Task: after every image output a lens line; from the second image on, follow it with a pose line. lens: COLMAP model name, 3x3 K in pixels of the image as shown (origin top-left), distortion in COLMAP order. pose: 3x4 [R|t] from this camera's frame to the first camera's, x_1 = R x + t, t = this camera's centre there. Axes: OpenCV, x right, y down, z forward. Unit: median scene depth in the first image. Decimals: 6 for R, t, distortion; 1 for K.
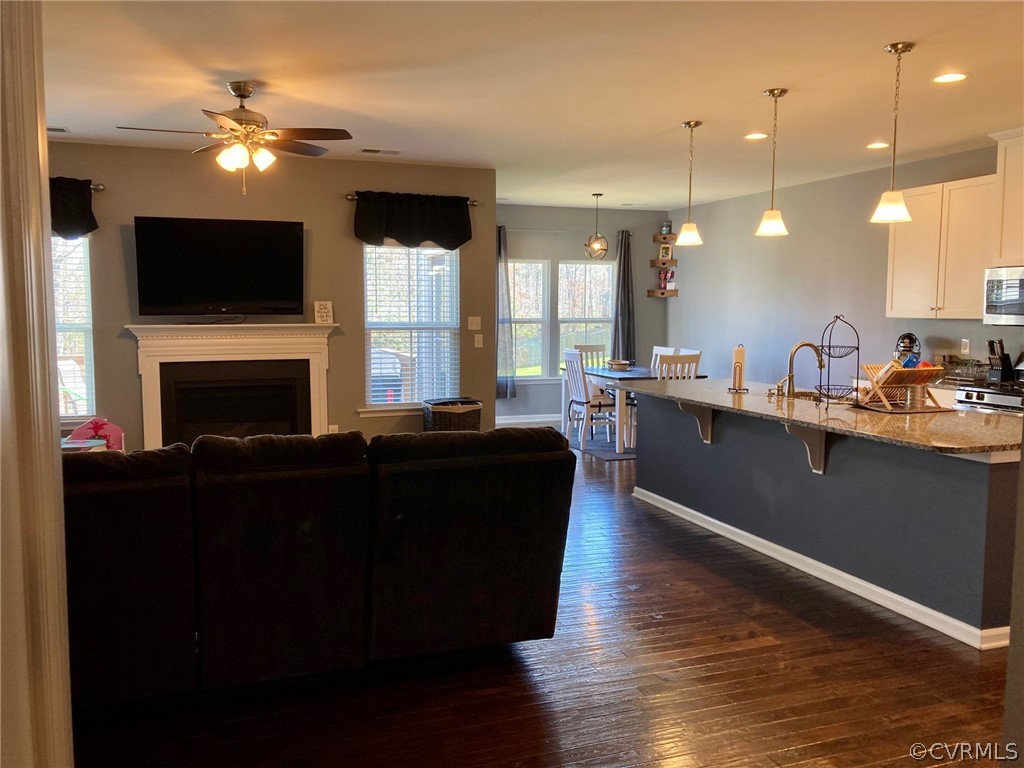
lens RADIAL K [[842.8, 0, 512.0], [0, 842.8, 384.0], [0, 0, 1]] dist [0.027106, -0.006205]
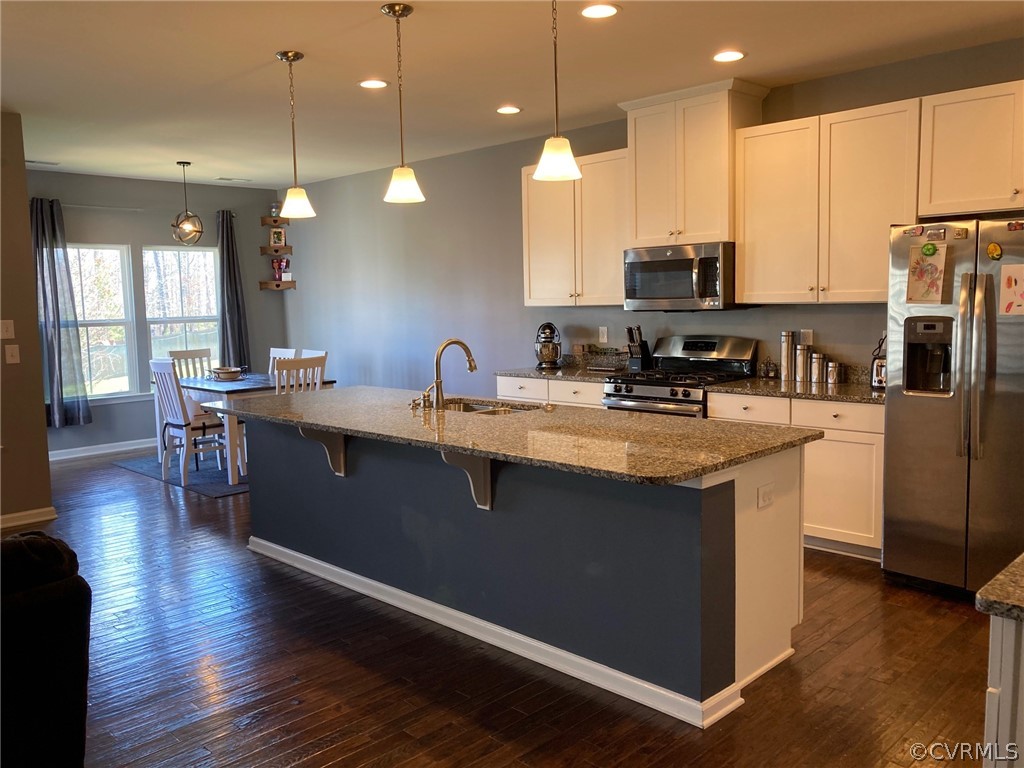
lens RADIAL K [[842.8, 0, 512.0], [0, 842.8, 384.0], [0, 0, 1]] dist [0.027106, -0.006205]
pose [[0.906888, -0.066580, 0.416079, 0.044128], [0.064413, 0.997737, 0.019261, -0.013065], [-0.416420, 0.009333, 0.909124, 0.176673]]
